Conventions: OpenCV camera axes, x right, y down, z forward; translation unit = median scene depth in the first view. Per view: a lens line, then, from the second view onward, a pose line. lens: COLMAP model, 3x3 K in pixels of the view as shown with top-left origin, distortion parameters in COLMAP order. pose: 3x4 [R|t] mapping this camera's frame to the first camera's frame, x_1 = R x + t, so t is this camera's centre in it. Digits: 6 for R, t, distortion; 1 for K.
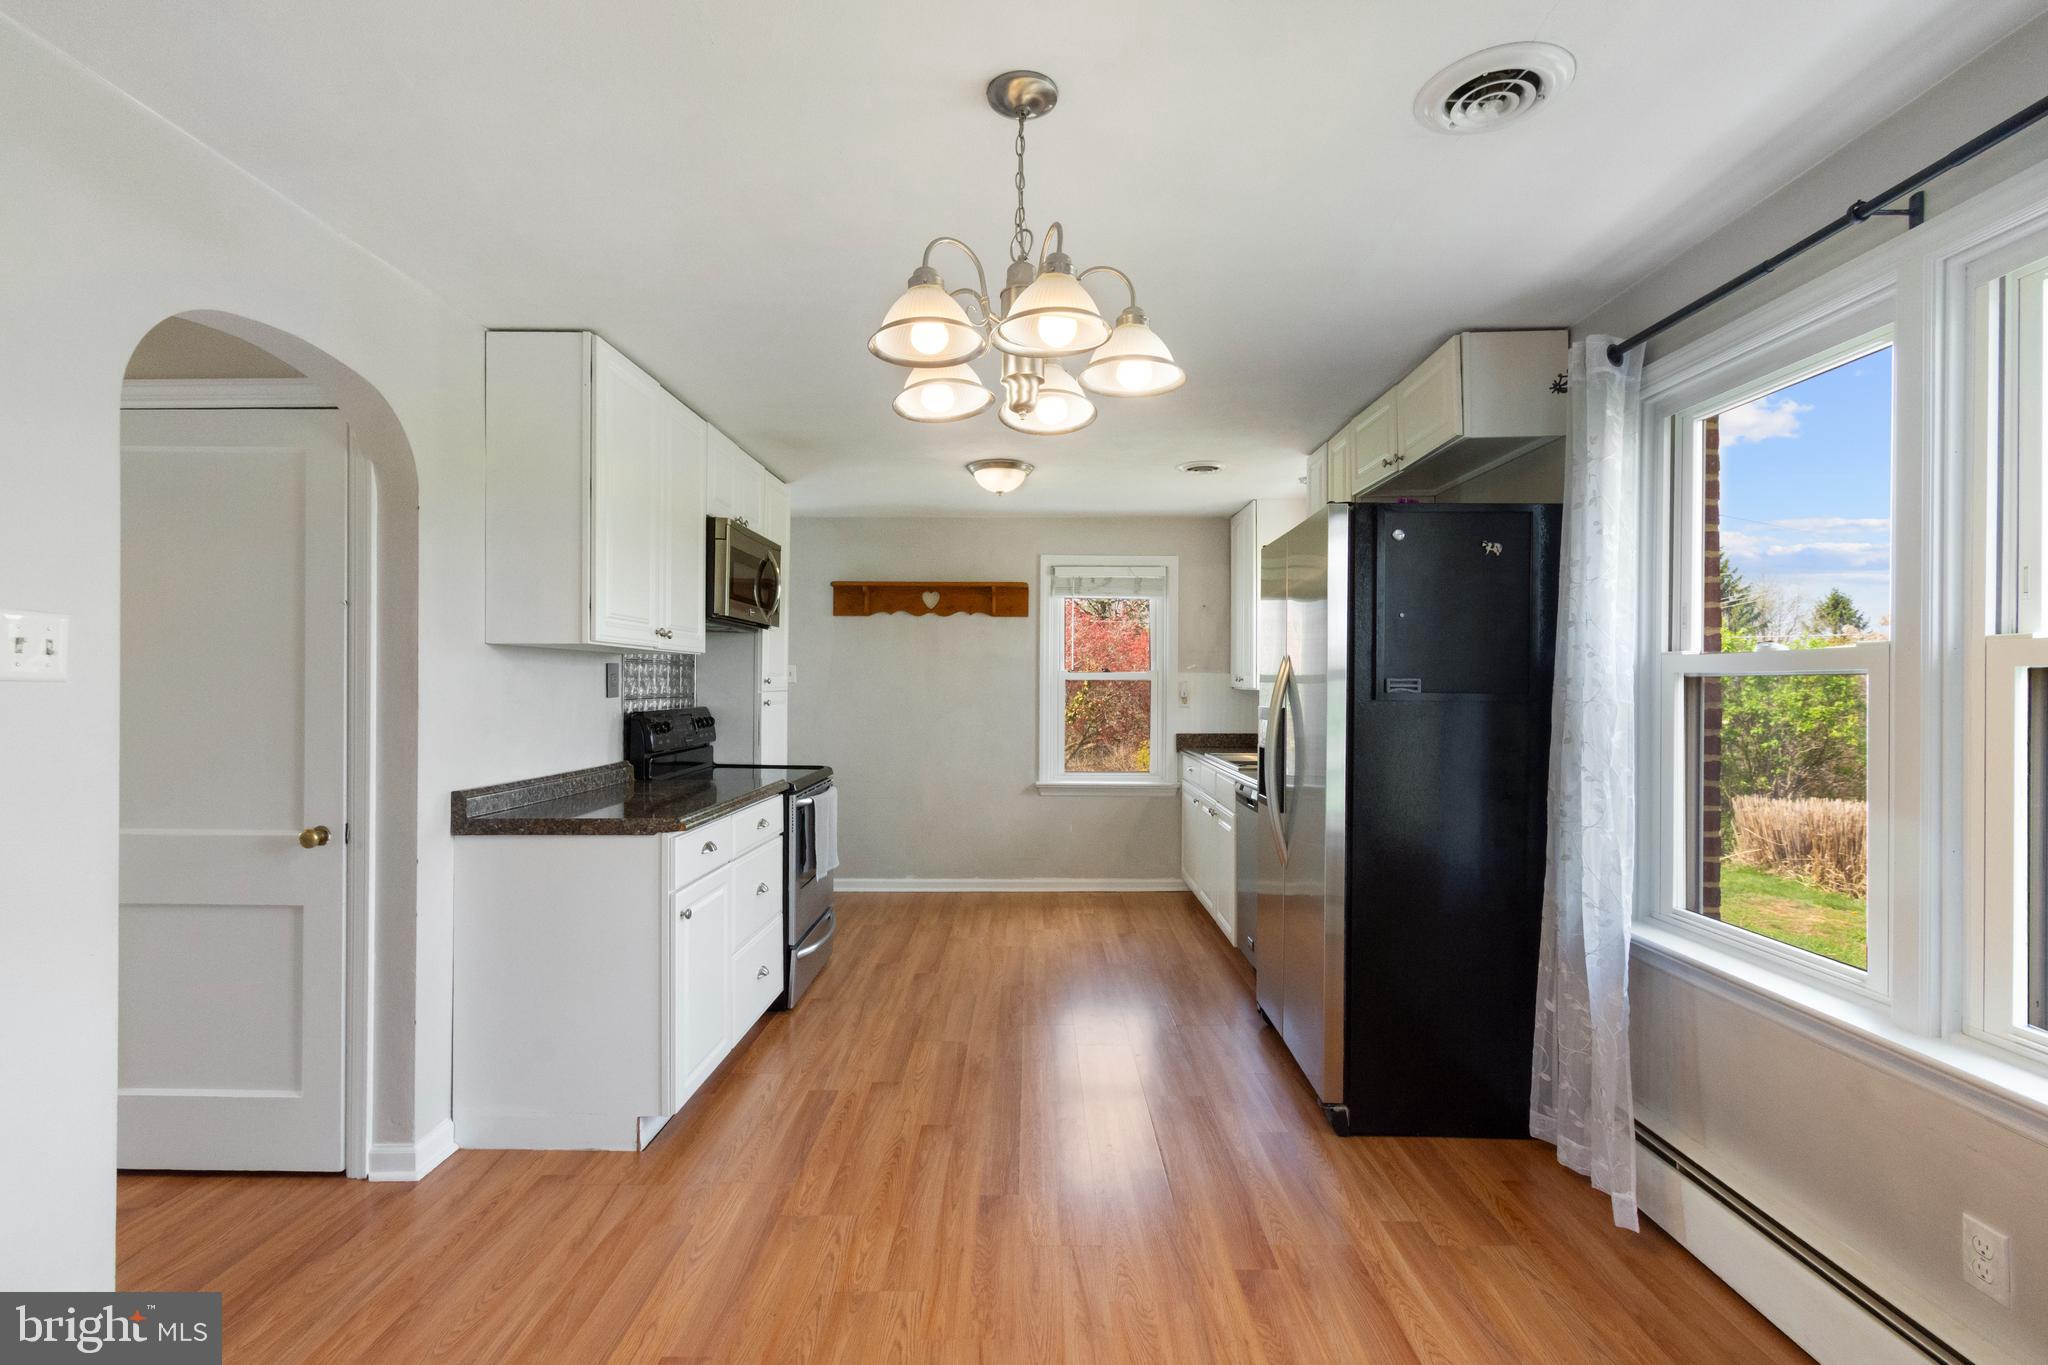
lens RADIAL K [[924.3, 0, 1018.9], [0, 924.3, 683.5], [0, 0, 1]] dist [-0.000216, -0.000864]
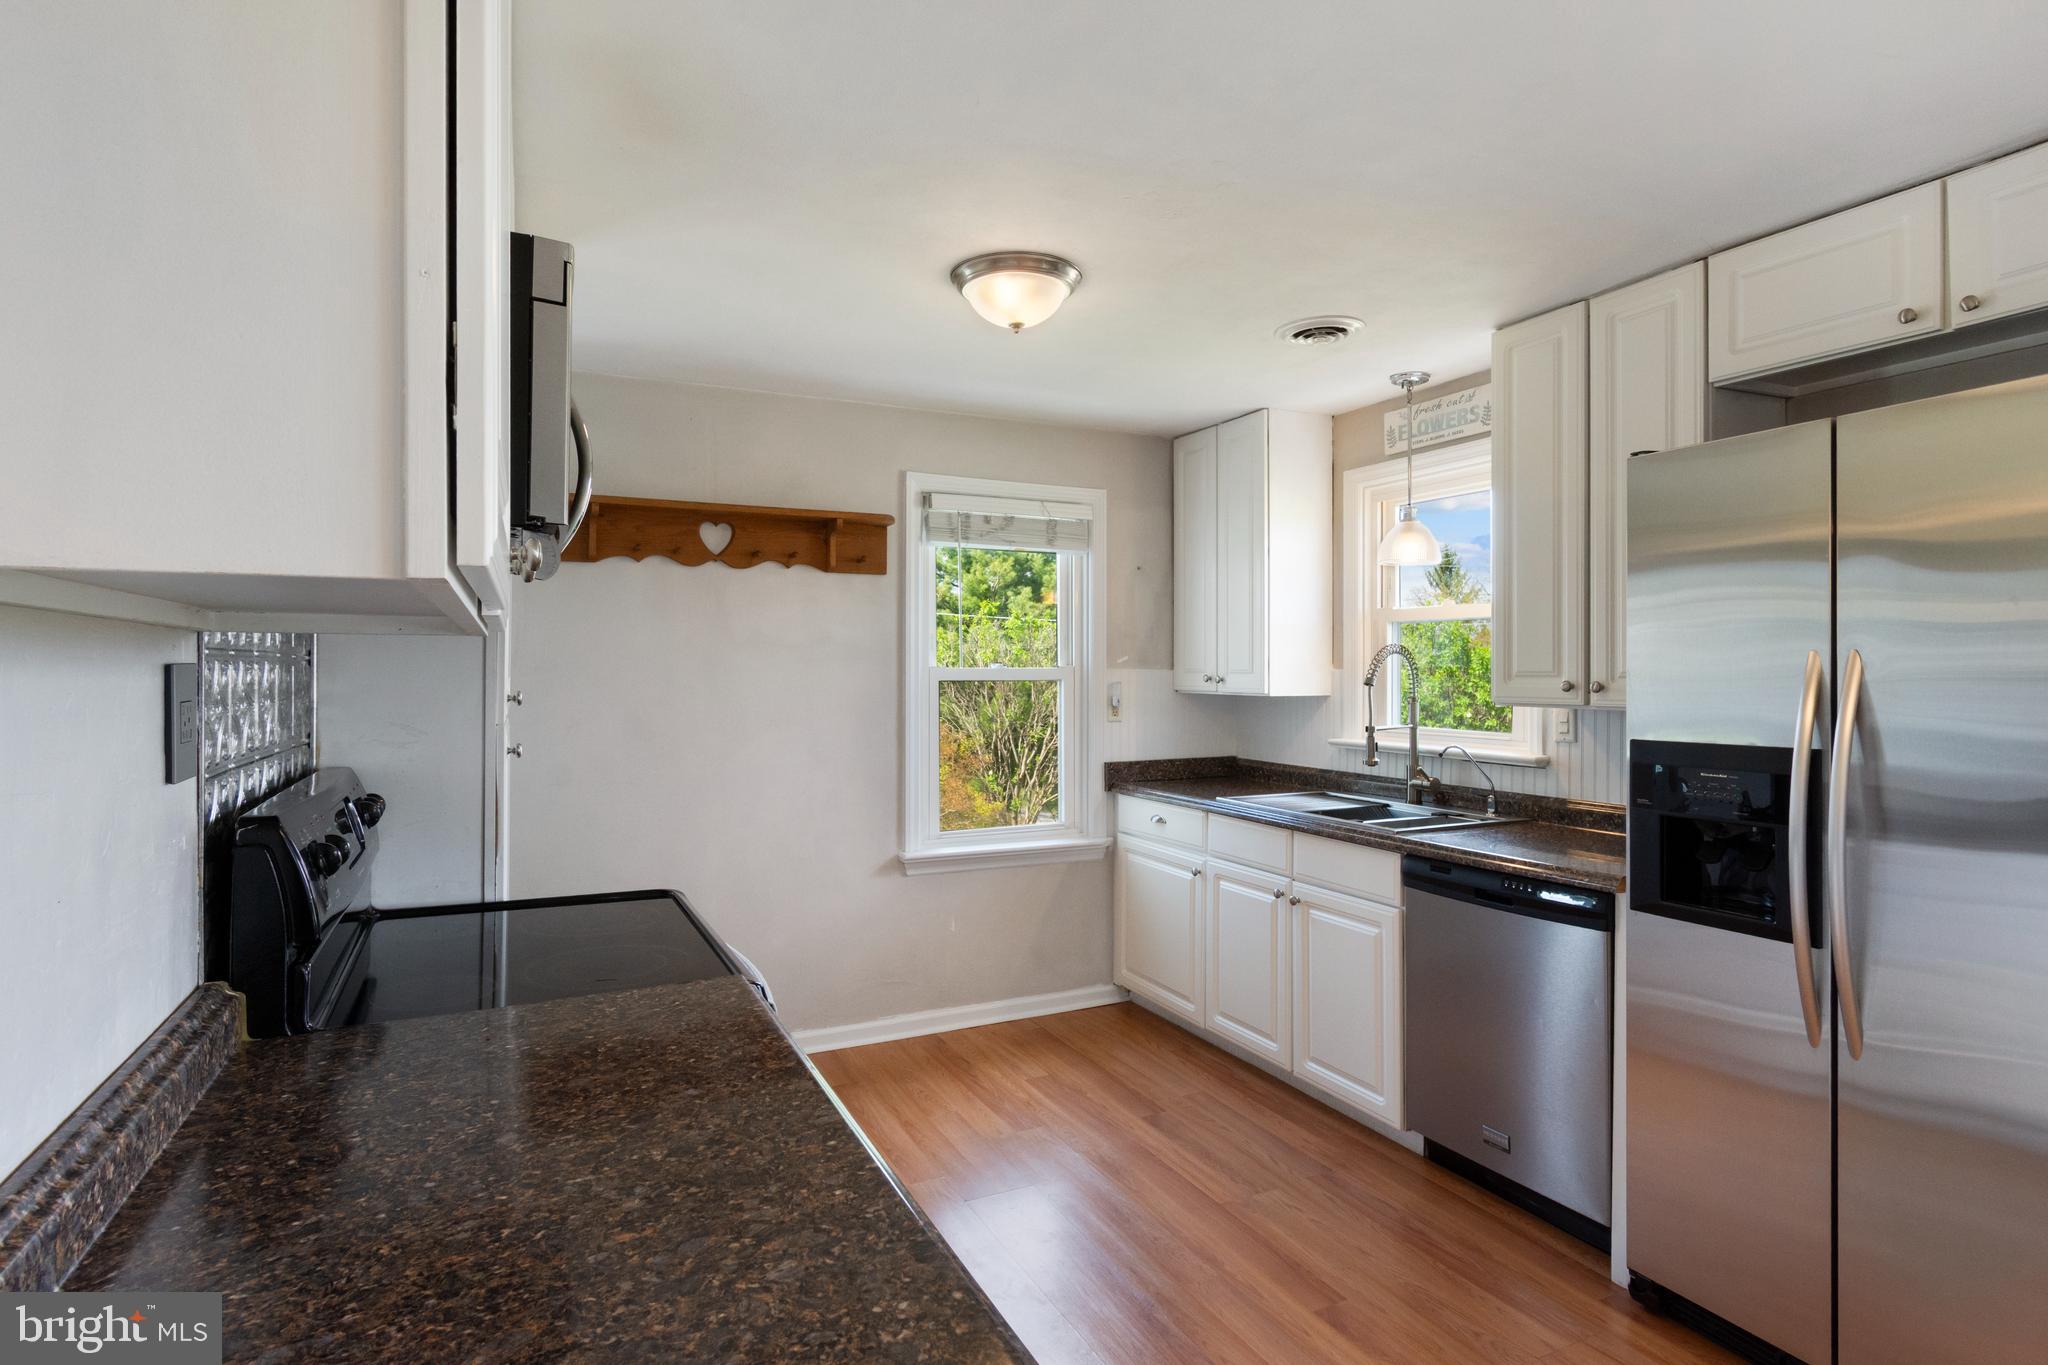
lens RADIAL K [[1064.8, 0, 1016.3], [0, 1064.8, 680.4], [0, 0, 1]] dist [0.005086, 0.000323]
pose [[0.897434, -0.008517, 0.441068, -0.215759], [0.004901, 0.999944, 0.009336, -0.011118], [-0.441122, -0.006217, 0.897425, 0.357124]]
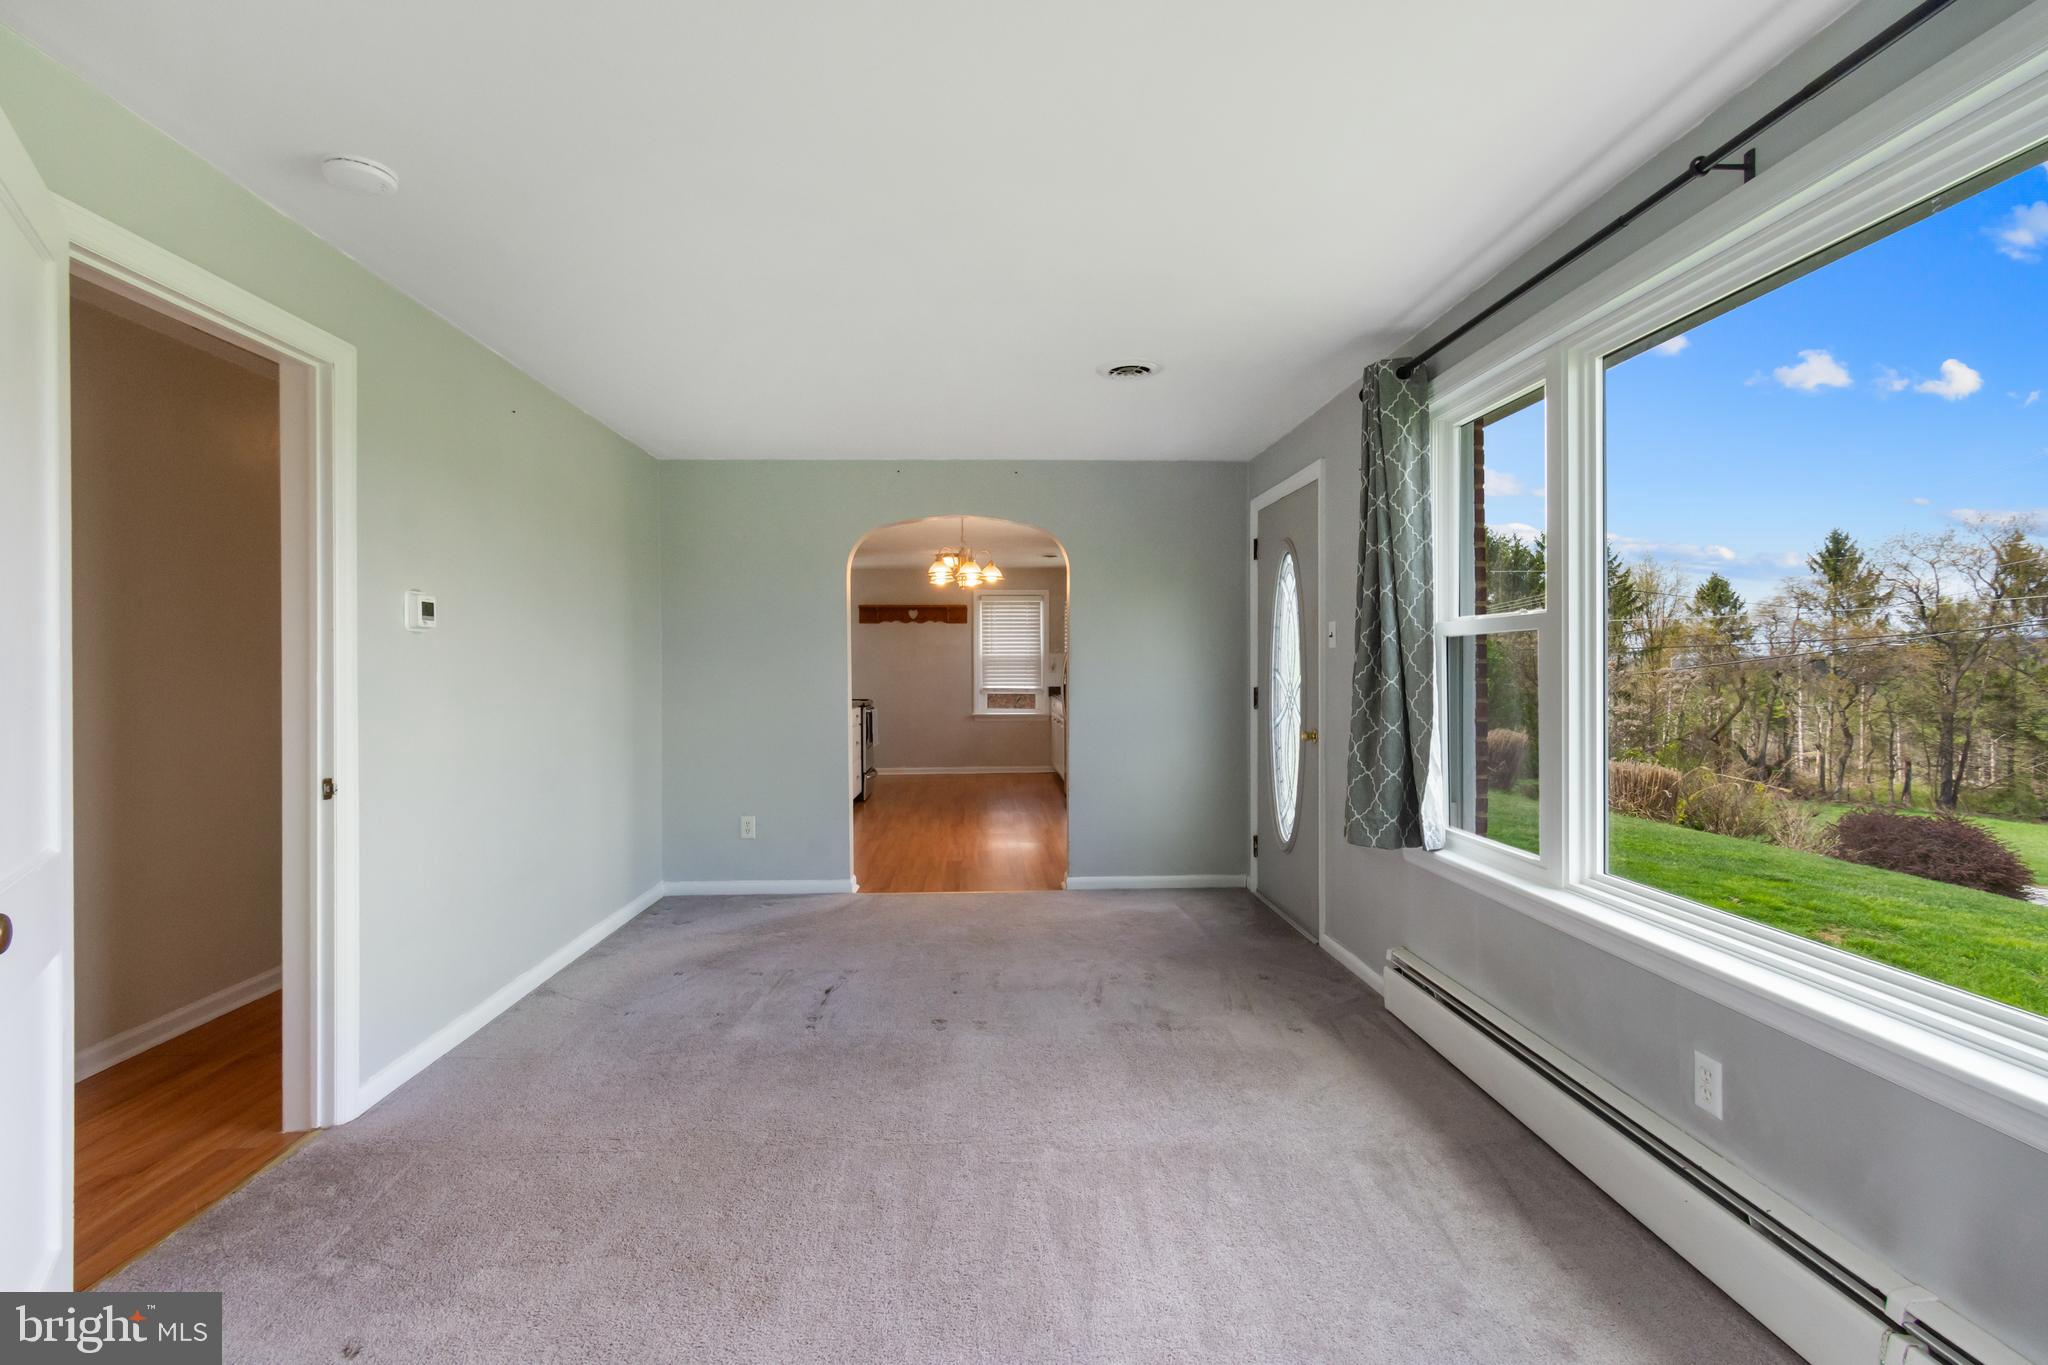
lens RADIAL K [[924.3, 0, 1023.0], [0, 924.3, 672.7], [0, 0, 1]] dist [-0.000216, -0.000864]
pose [[0.997662, -0.011196, 0.067417, -0.003416], [0.010895, 0.999929, 0.004831, 0.018474], [-0.067466, -0.004086, 0.997713, -0.843249]]
